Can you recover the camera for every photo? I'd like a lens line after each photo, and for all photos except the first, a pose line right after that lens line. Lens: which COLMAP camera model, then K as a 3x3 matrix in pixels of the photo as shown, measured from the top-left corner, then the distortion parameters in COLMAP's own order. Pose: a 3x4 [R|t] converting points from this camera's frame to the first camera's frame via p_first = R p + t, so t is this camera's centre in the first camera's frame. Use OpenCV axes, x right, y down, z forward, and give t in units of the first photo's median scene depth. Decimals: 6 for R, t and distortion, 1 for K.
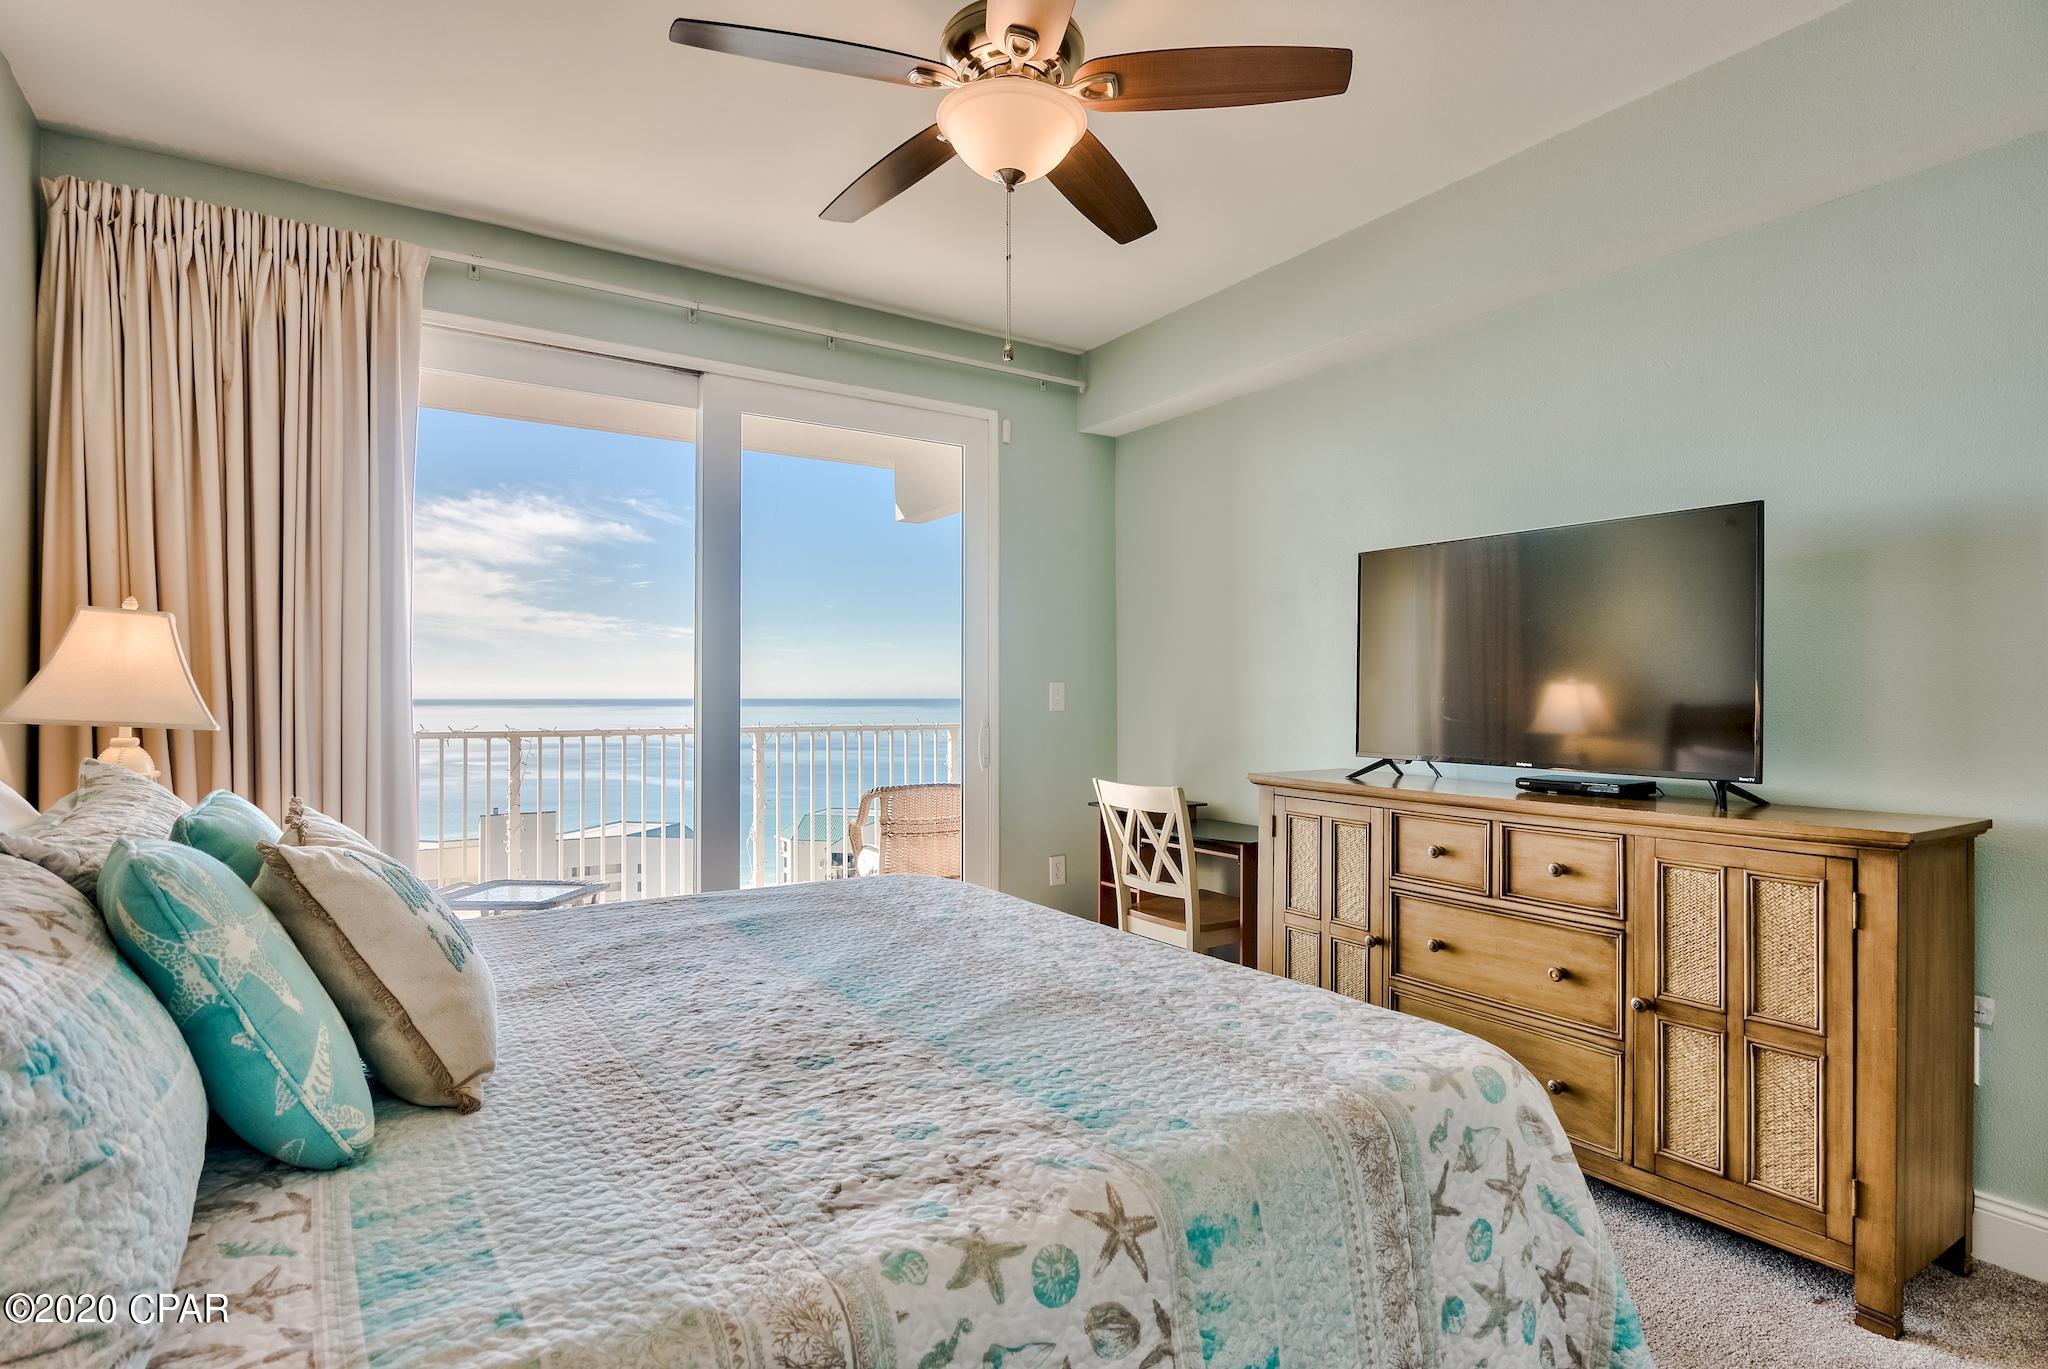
lens RADIAL K [[1026.7, 0, 1018.4], [0, 1026.7, 698.5], [0, 0, 1]] dist [-0.002792, -0.000145]
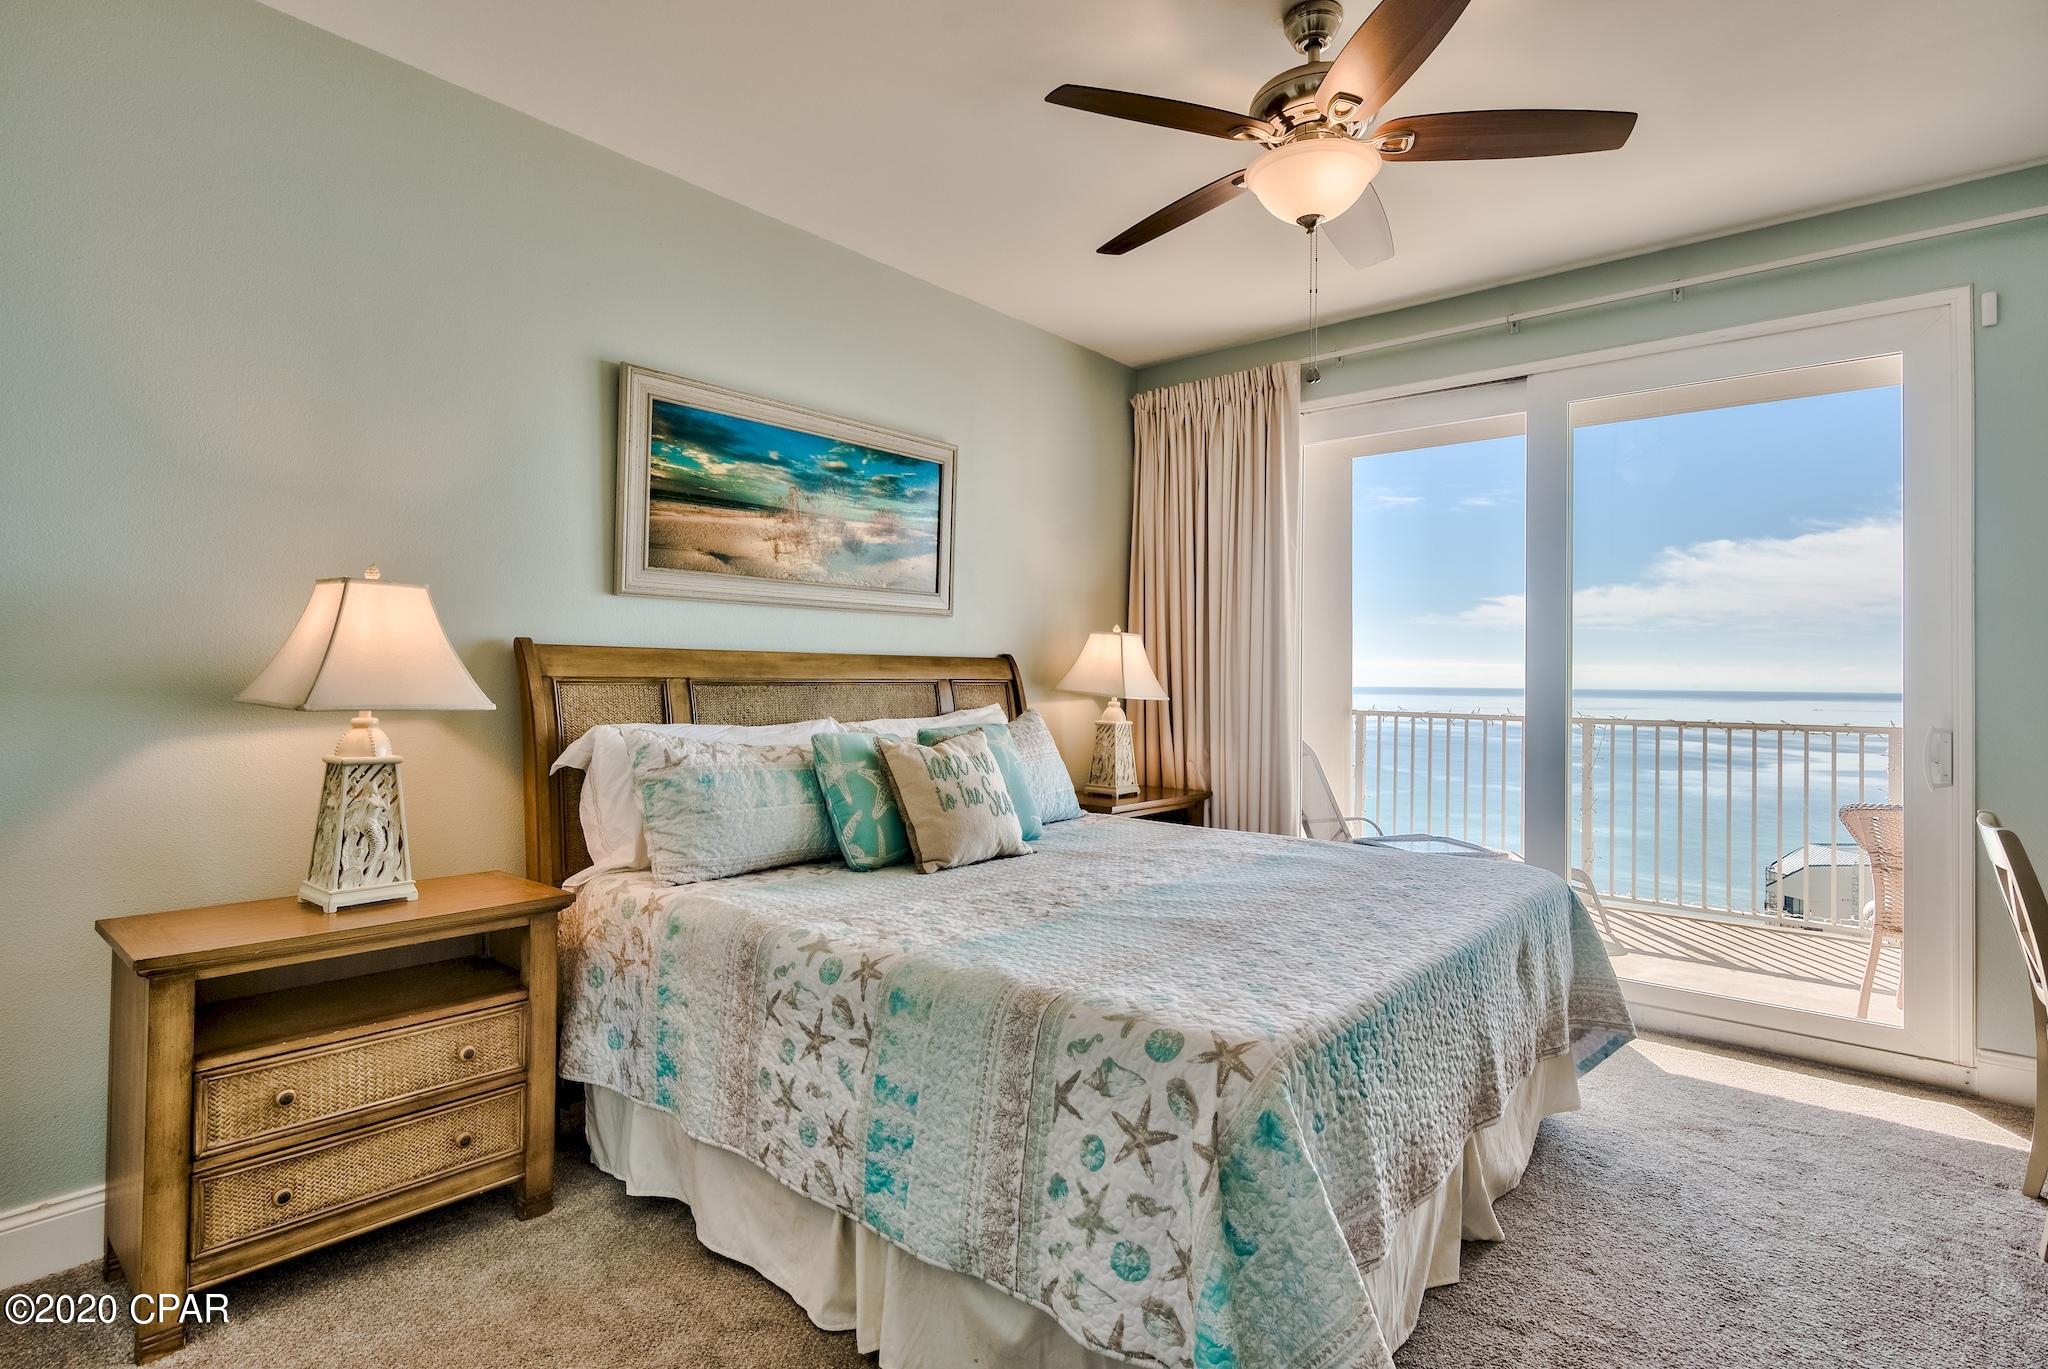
lens RADIAL K [[1025.6, 0, 1019.9], [0, 1025.6, 672.0], [0, 0, 1]] dist [-0.022690, -0.000426]
pose [[0.280516, -0.006673, -0.959826, 0.984226], [-0.011810, 0.999876, -0.010403, 0.004268], [0.959777, 0.014253, 0.280402, 0.385523]]
